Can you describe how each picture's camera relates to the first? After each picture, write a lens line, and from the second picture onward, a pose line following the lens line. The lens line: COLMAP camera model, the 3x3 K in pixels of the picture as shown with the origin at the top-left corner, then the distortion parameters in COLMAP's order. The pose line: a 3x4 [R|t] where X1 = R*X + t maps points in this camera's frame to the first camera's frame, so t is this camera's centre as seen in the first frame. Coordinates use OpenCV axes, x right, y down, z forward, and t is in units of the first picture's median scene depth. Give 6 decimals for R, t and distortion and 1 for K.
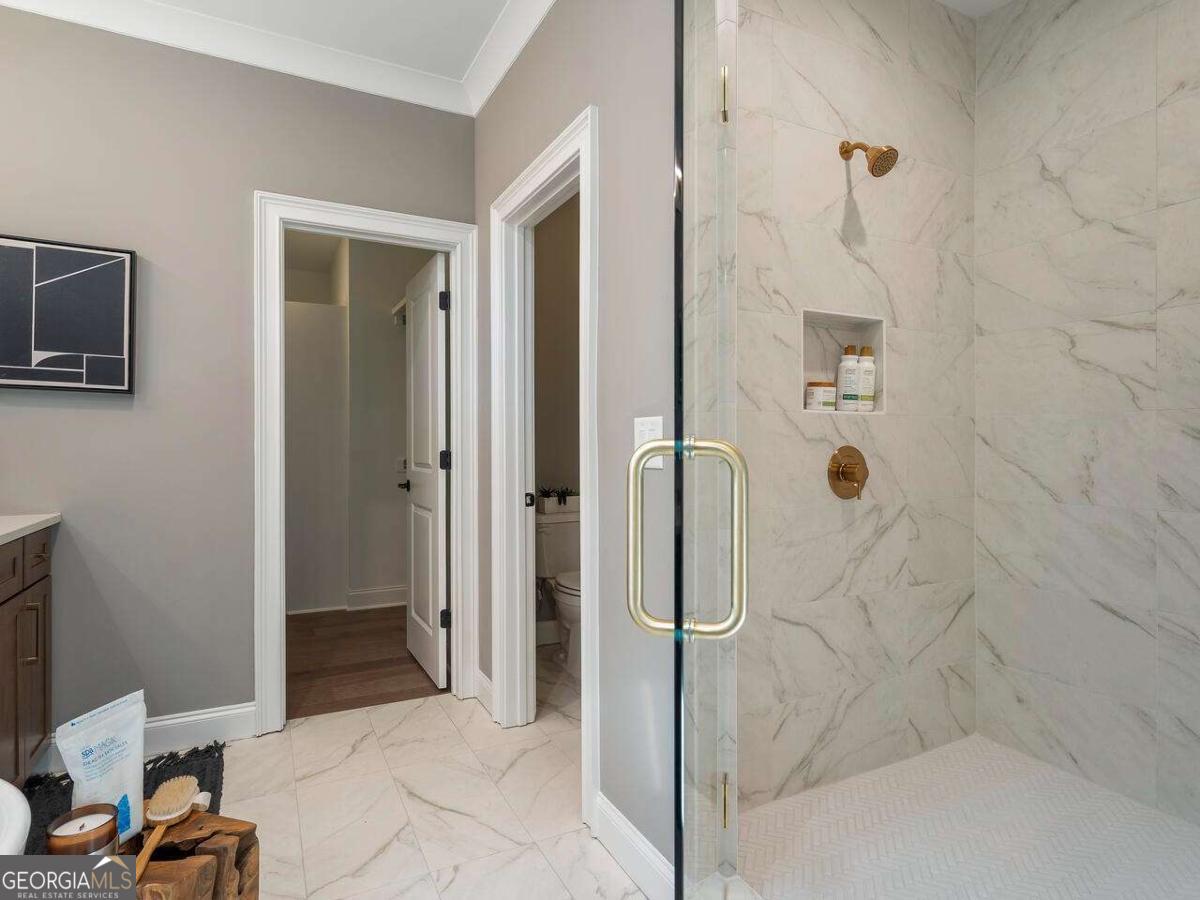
lens RADIAL K [[659.0, 0, 594.4], [0, 659.0, 447.7], [0, 0, 1]] dist [0.002745, -0.000252]
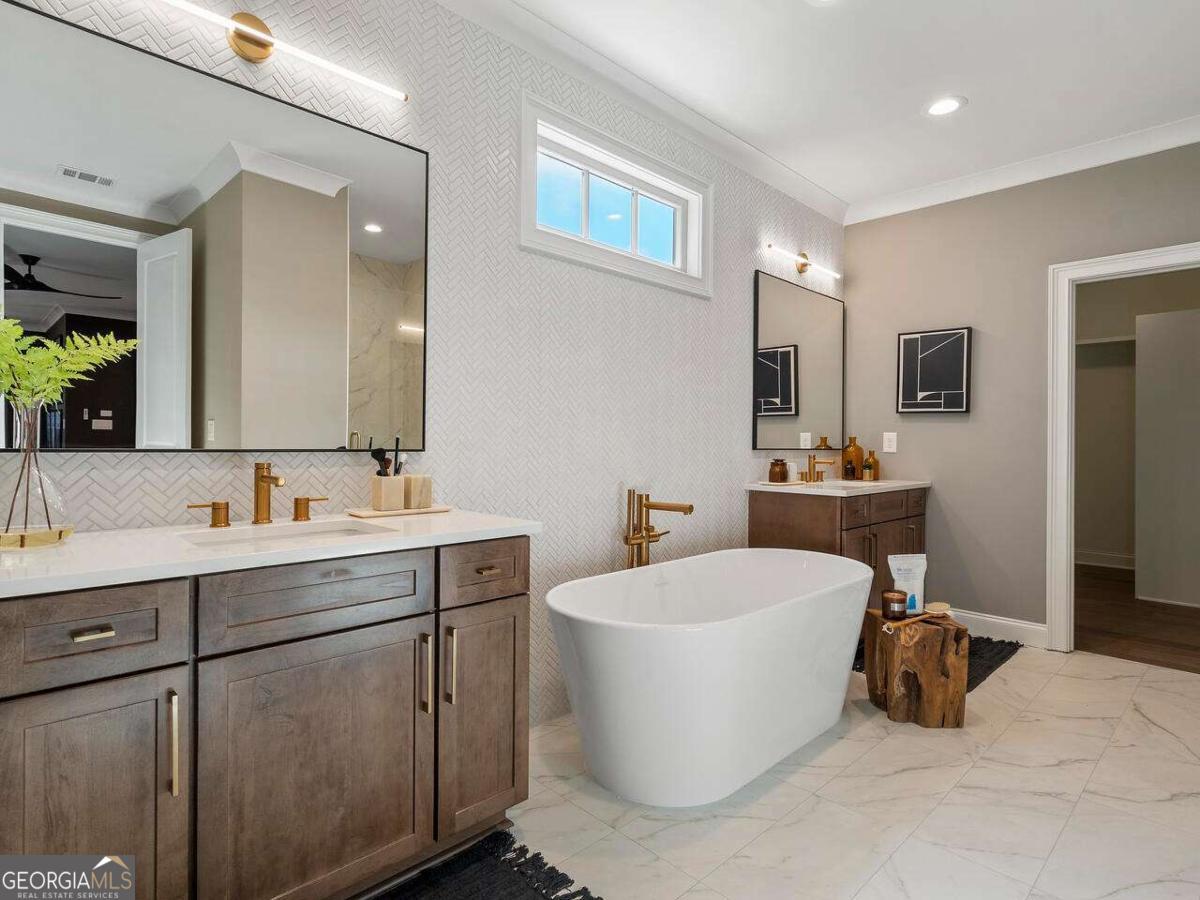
lens RADIAL K [[659.0, 0, 596.2], [0, 659.0, 447.5], [0, 0, 1]] dist [0.002745, -0.000252]
pose [[0.309007, 0.007141, -0.951033, 0.585630], [-0.008354, 0.999954, 0.004795, 0.004976], [0.951023, 0.006463, 0.309053, -0.399140]]
